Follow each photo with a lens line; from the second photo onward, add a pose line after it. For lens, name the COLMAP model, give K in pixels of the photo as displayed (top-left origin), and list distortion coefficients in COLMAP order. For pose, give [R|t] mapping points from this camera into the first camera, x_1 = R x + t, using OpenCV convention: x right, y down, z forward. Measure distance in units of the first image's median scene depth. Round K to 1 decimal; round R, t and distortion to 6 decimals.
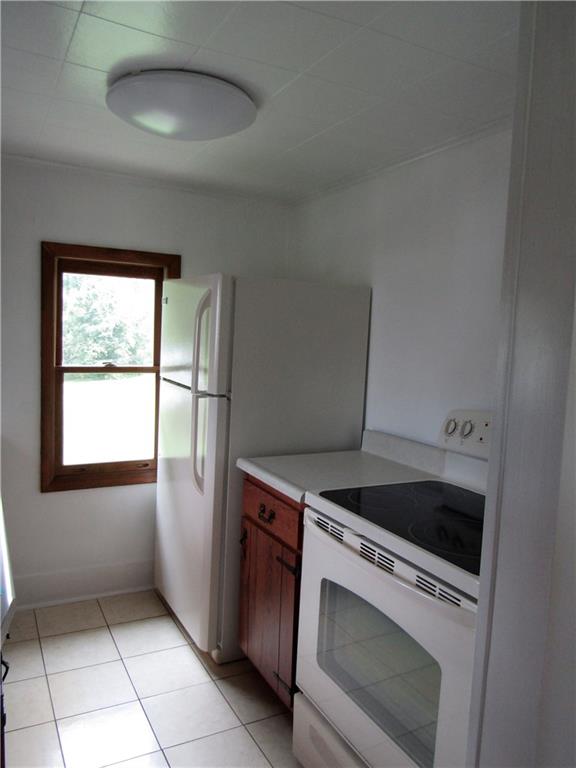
lens RADIAL K [[588.7, 0, 288.0], [0, 588.7, 384.0], [0, 0, 1]] dist [-0.017685, -0.004678]
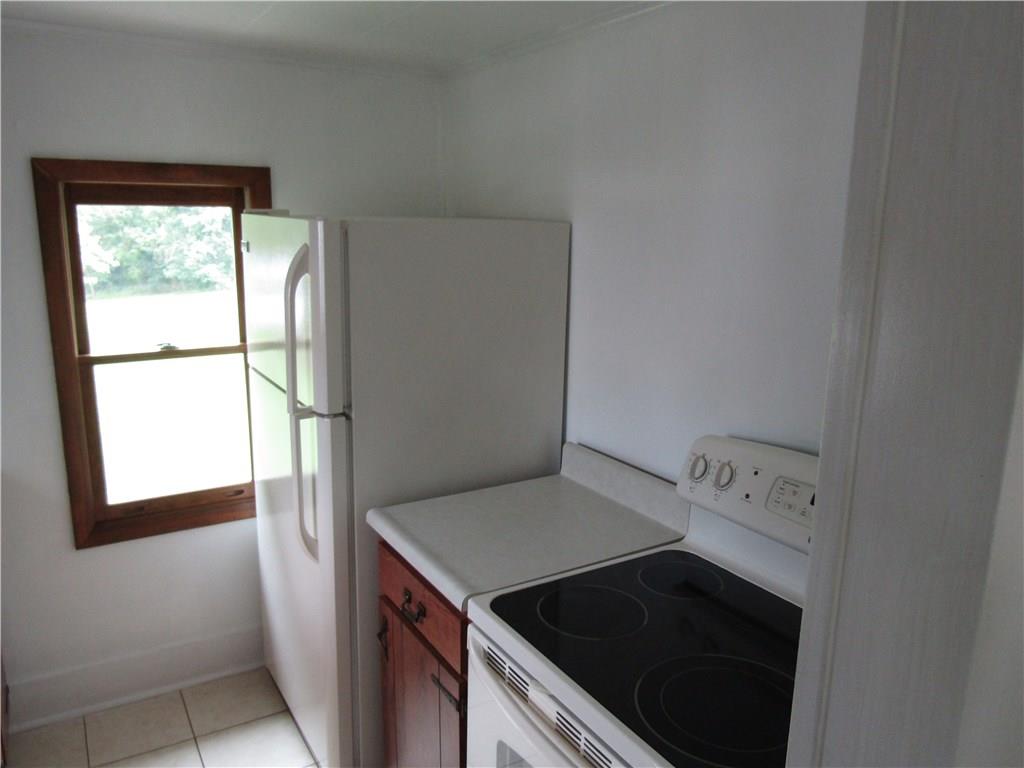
lens RADIAL K [[785.0, 0, 512.0], [0, 785.0, 384.0], [0, 0, 1]] dist [-0.017685, -0.004678]
pose [[0.998025, -0.038019, 0.050012, 0.029828], [0.031448, 0.991509, 0.126175, -0.099669], [-0.054385, -0.124353, 0.990746, 0.146398]]
